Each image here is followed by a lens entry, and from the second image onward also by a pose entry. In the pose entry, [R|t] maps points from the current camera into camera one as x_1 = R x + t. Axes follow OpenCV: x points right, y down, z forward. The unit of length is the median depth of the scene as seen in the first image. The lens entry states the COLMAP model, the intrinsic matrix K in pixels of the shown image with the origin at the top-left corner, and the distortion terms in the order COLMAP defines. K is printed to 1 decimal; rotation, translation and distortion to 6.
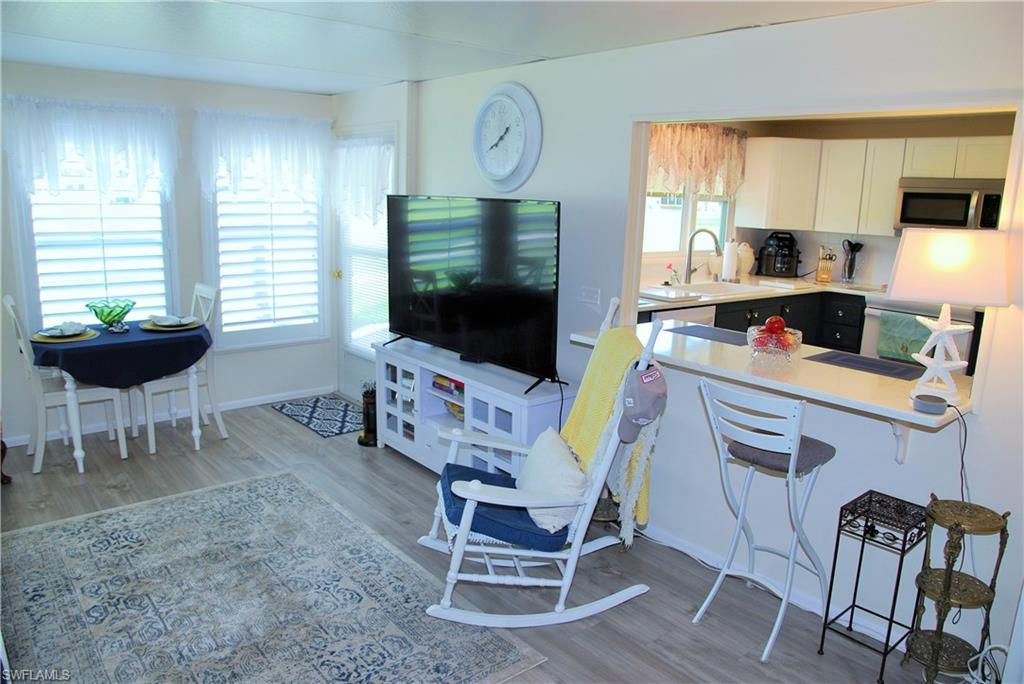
lens RADIAL K [[724.1, 0, 515.9], [0, 724.1, 356.1], [0, 0, 1]] dist [-0.132022, 0.074120]
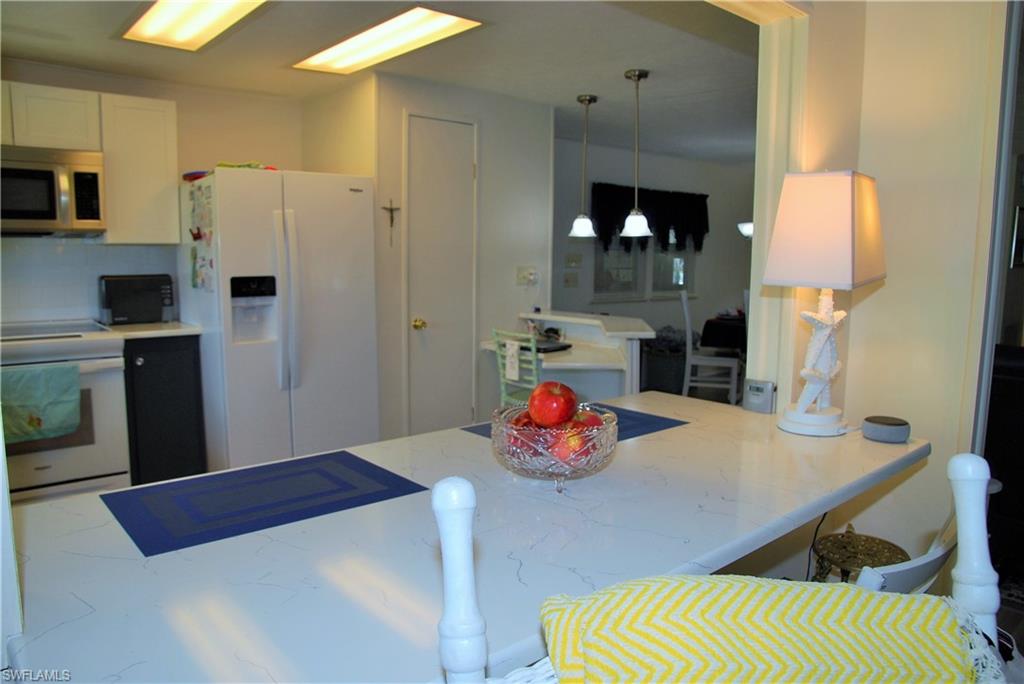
lens RADIAL K [[724.1, 0, 515.9], [0, 724.1, 356.1], [0, 0, 1]] dist [-0.132022, 0.074120]
pose [[-0.017309, -0.174483, 0.984508, -0.031202], [0.206419, 0.962820, 0.174268, -0.084761], [-0.978311, 0.206237, 0.019351, 0.573245]]
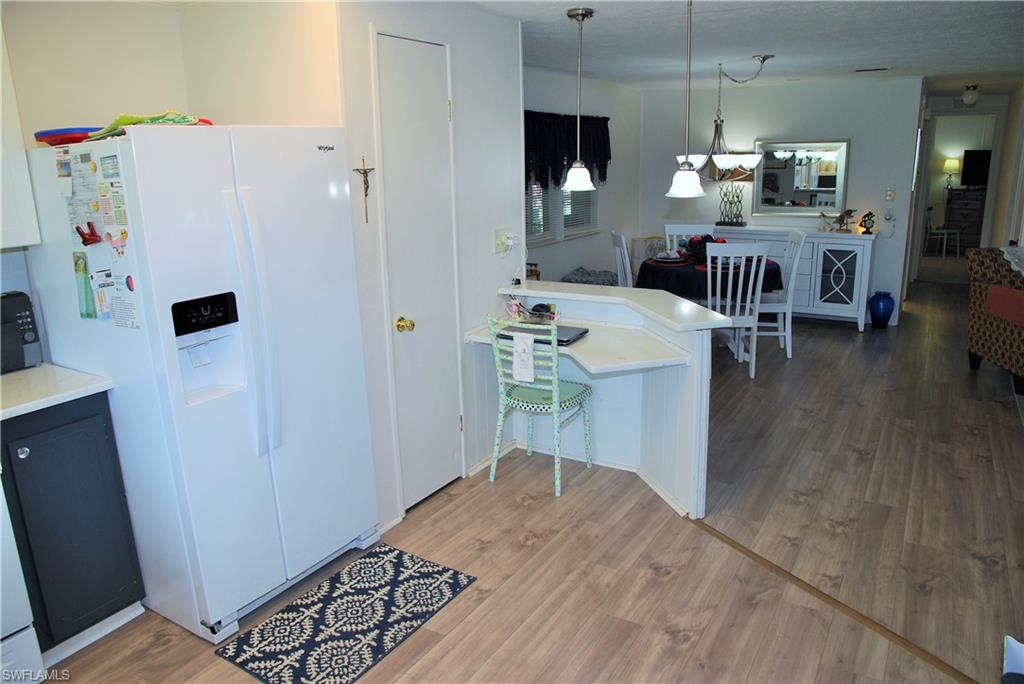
lens RADIAL K [[724.1, 0, 515.9], [0, 724.1, 356.1], [0, 0, 1]] dist [-0.132022, 0.074120]
pose [[-0.323382, -0.275261, 0.905348, 0.194477], [0.216928, 0.909712, 0.354072, -0.169483], [-0.921068, 0.310896, -0.234472, 0.752186]]
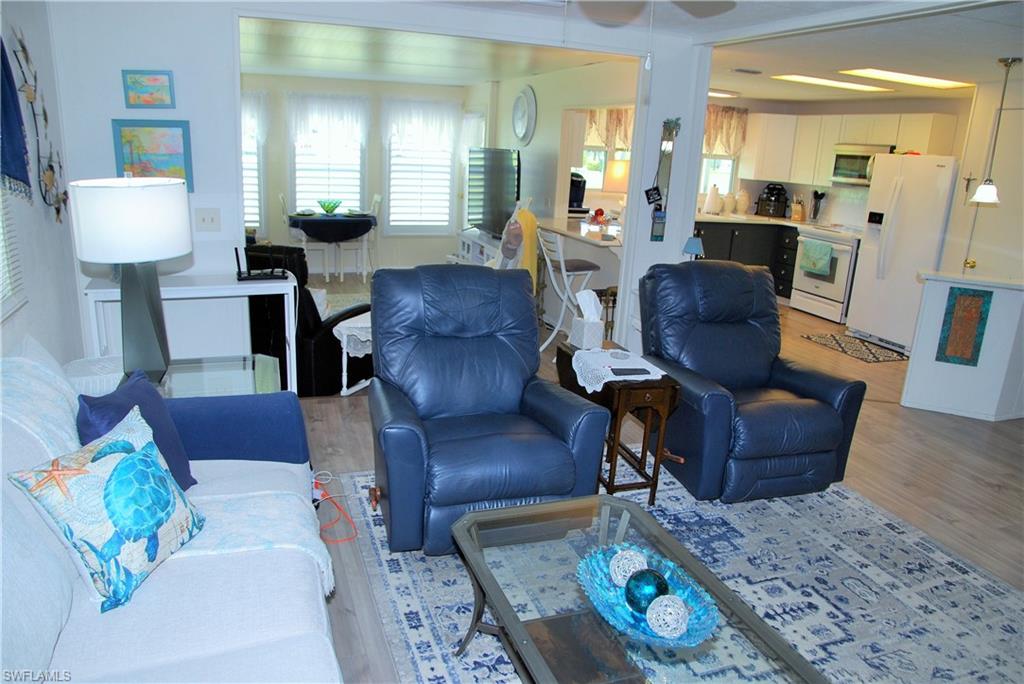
lens RADIAL K [[724.1, 0, 515.9], [0, 724.1, 356.1], [0, 0, 1]] dist [-0.132022, 0.074120]
pose [[0.938930, 0.112864, -0.325073, 0.481014], [-0.097055, 0.993187, 0.064501, 0.141718], [0.330138, -0.029012, 0.943487, -0.563793]]
